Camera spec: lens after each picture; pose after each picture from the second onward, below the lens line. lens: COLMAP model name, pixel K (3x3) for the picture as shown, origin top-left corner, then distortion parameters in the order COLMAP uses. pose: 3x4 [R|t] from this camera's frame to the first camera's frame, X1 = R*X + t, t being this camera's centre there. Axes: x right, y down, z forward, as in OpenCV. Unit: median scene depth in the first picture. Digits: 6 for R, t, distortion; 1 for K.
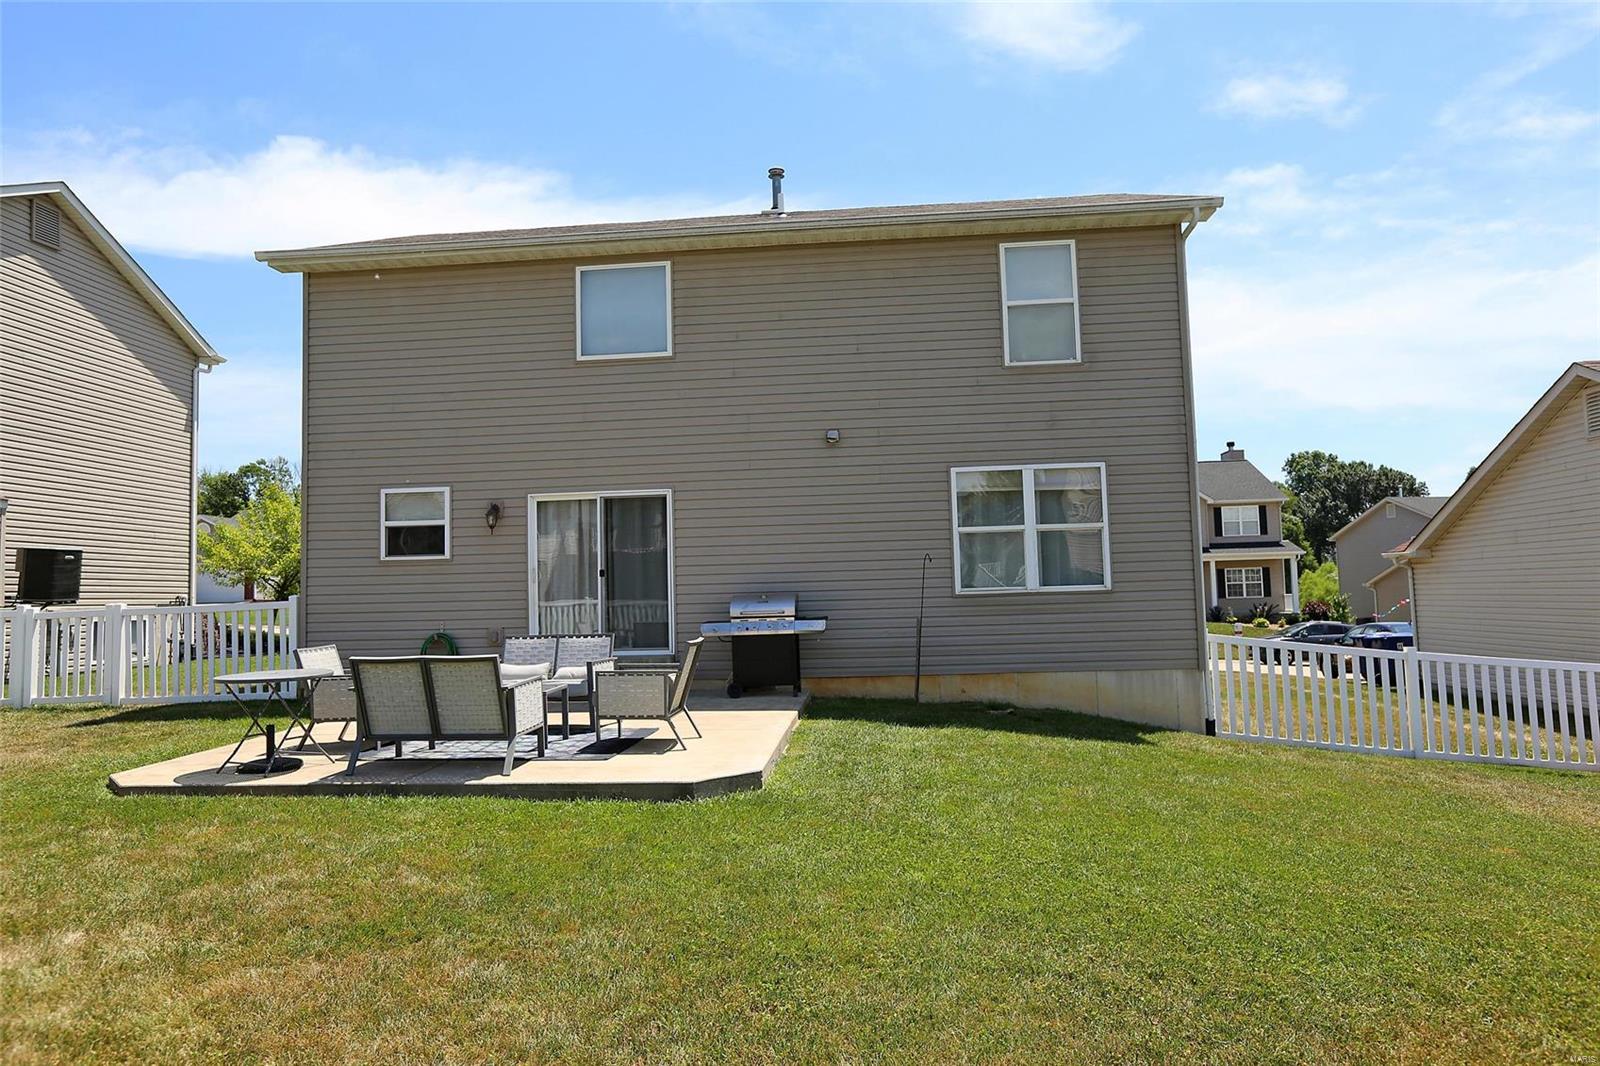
lens RADIAL K [[1084.1, 0, 802.8], [0, 1084.1, 532.0], [0, 0, 1]] dist [-0.027639, 0.000483]
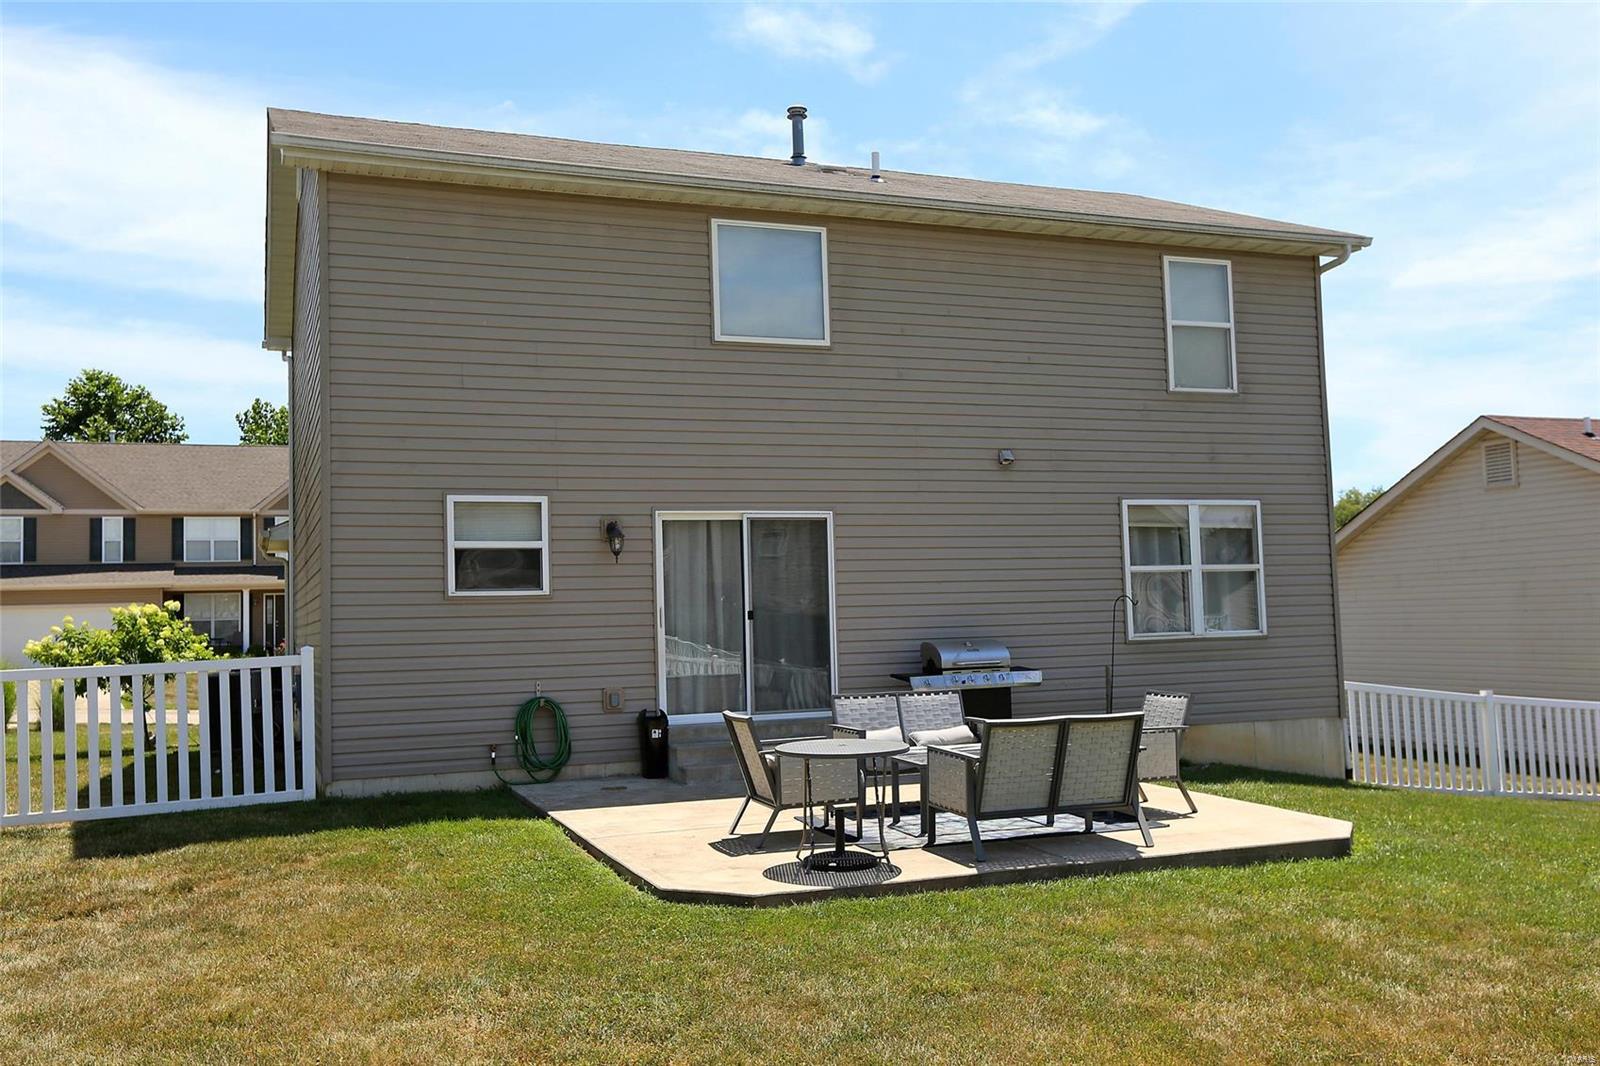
lens RADIAL K [[1389.3, 0, 783.3], [0, 1389.3, 571.4], [0, 0, 1]] dist [0.010861, 0.001591]
pose [[0.897422, 0.018978, 0.440764, -0.618931], [-0.018424, 0.999815, -0.005537, 0.011710], [-0.440787, -0.003152, 0.897606, 0.088119]]
